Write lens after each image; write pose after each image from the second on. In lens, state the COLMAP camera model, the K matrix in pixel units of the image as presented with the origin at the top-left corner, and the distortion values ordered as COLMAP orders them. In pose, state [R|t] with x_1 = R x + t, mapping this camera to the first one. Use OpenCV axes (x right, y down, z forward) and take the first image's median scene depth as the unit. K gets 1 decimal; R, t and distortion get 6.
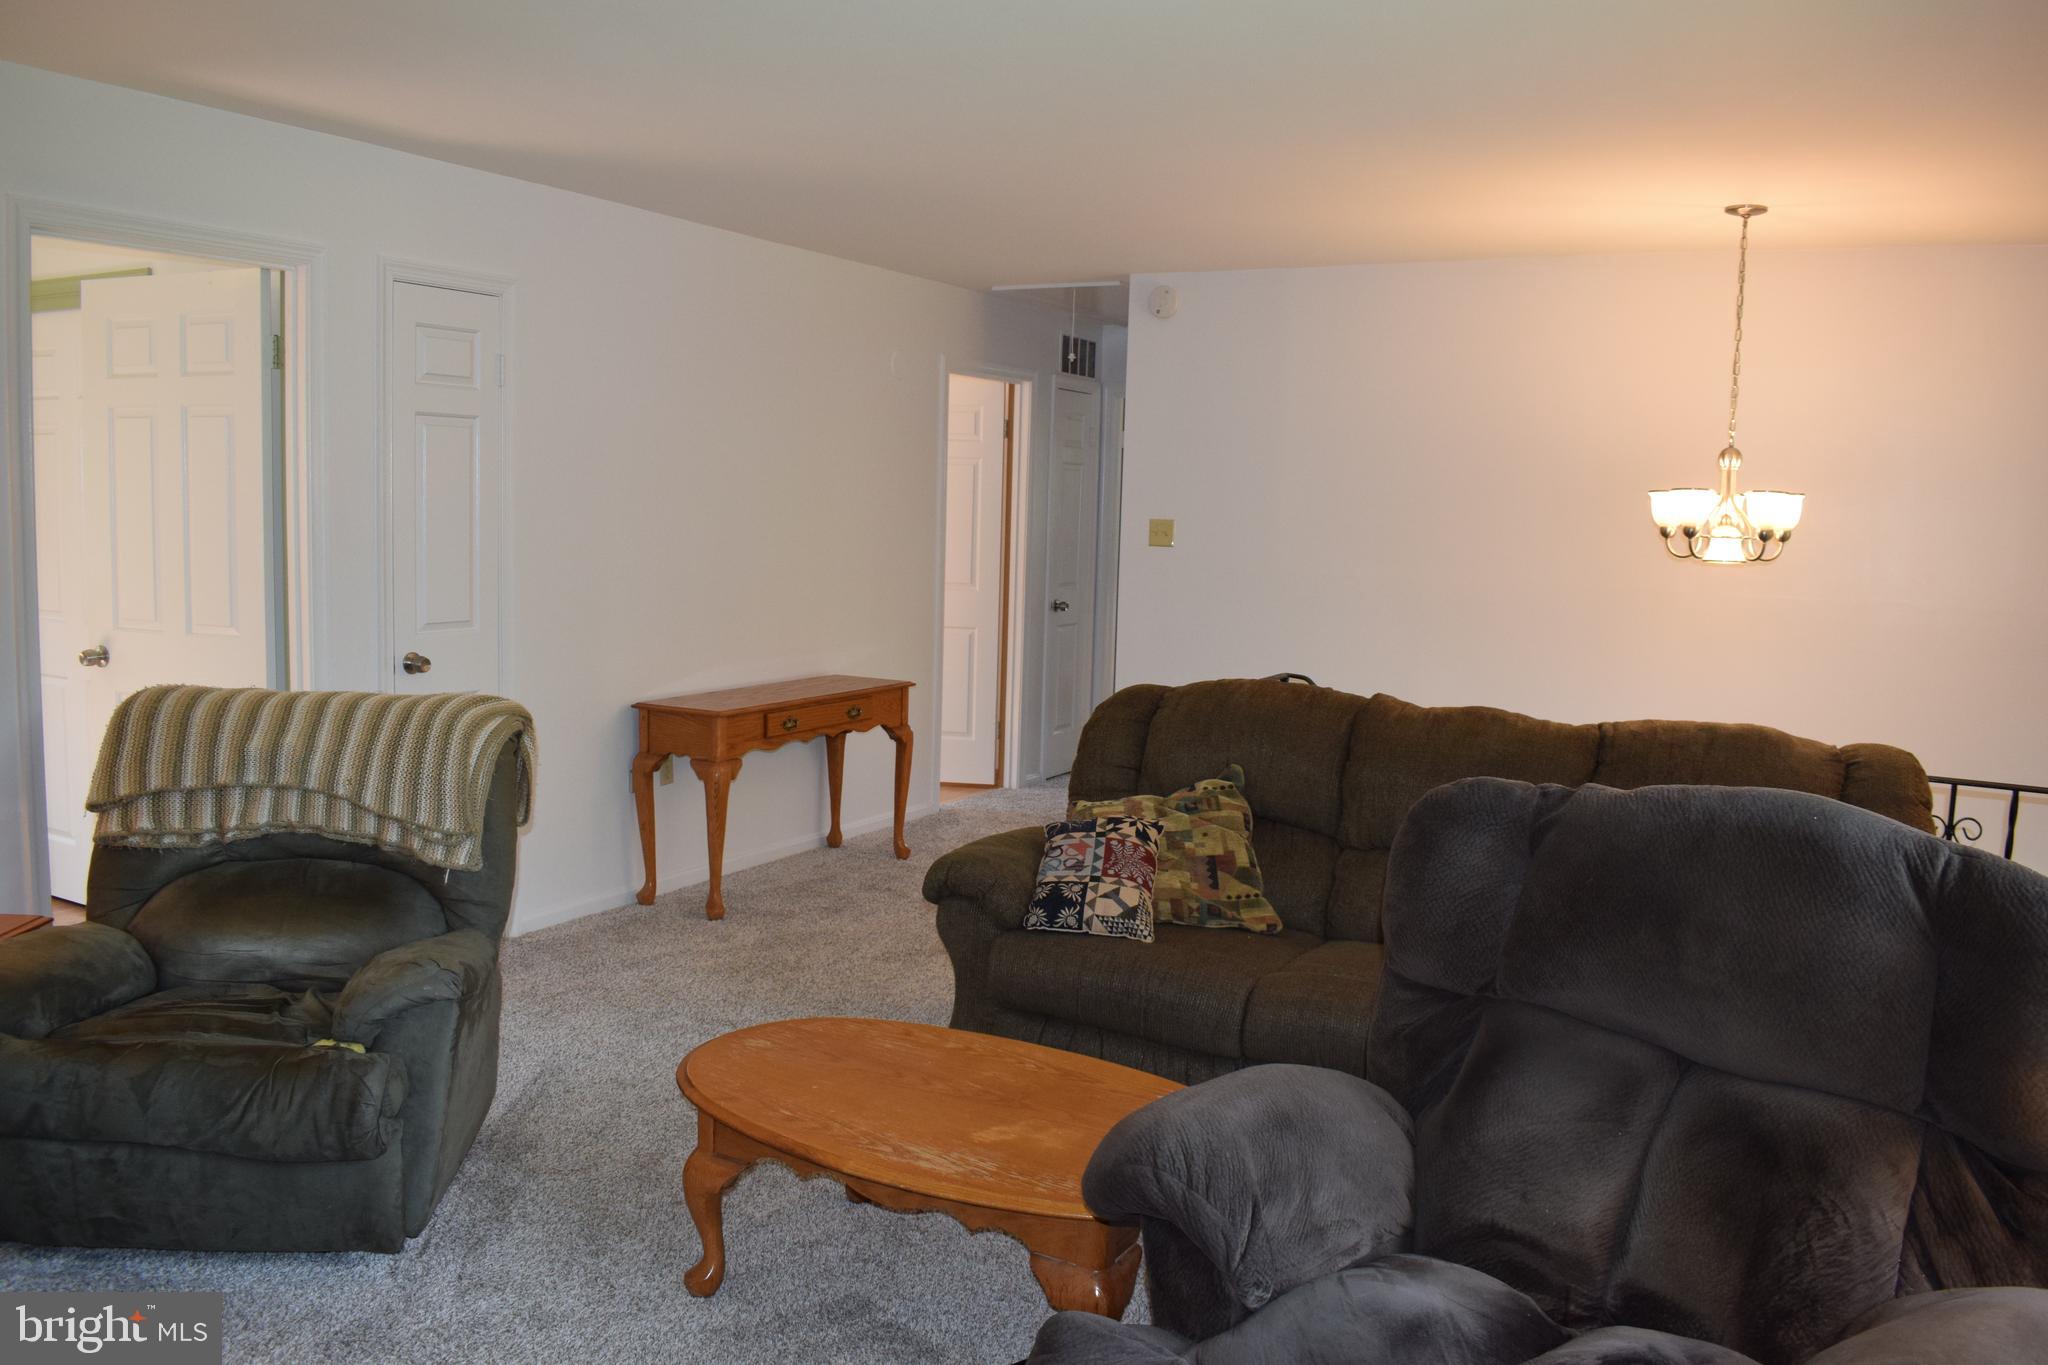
lens RADIAL K [[1615.7, 0, 1079.8], [0, 1615.7, 684.7], [0, 0, 1]] dist [-0.090916, 0.017132]
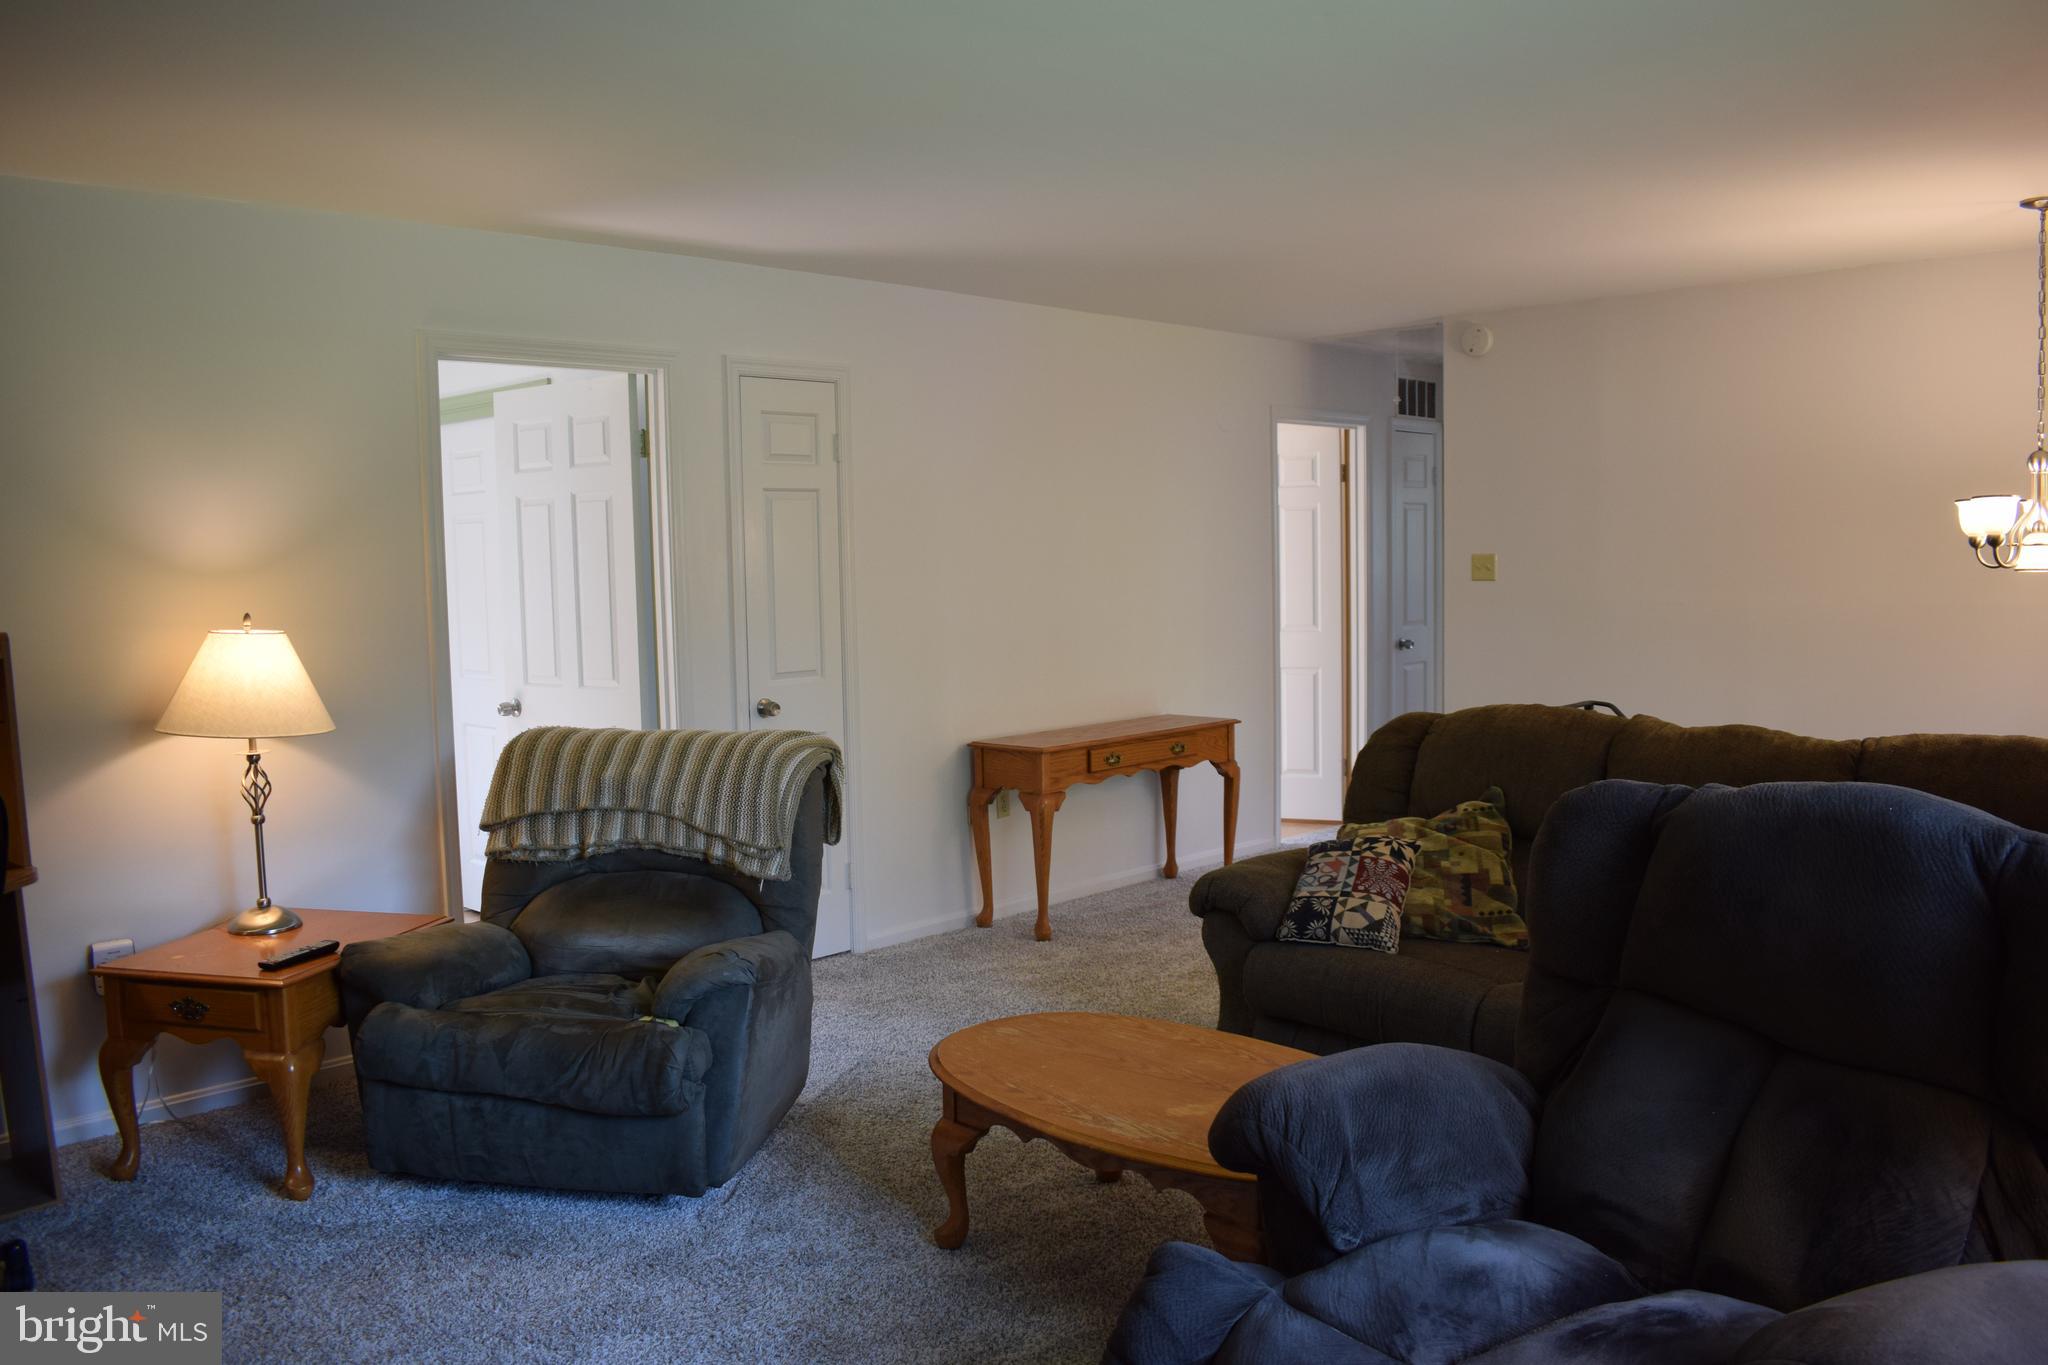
lens RADIAL K [[1574.7, 0, 1024.0], [0, 1574.7, 682.5], [0, 0, 1]] dist [-0.080976, 0.008228]
pose [[0.963602, -0.026568, -0.266018, 0.095754], [0.018765, 0.999317, -0.031829, 0.011847], [0.266682, 0.025679, 0.963443, -0.058851]]
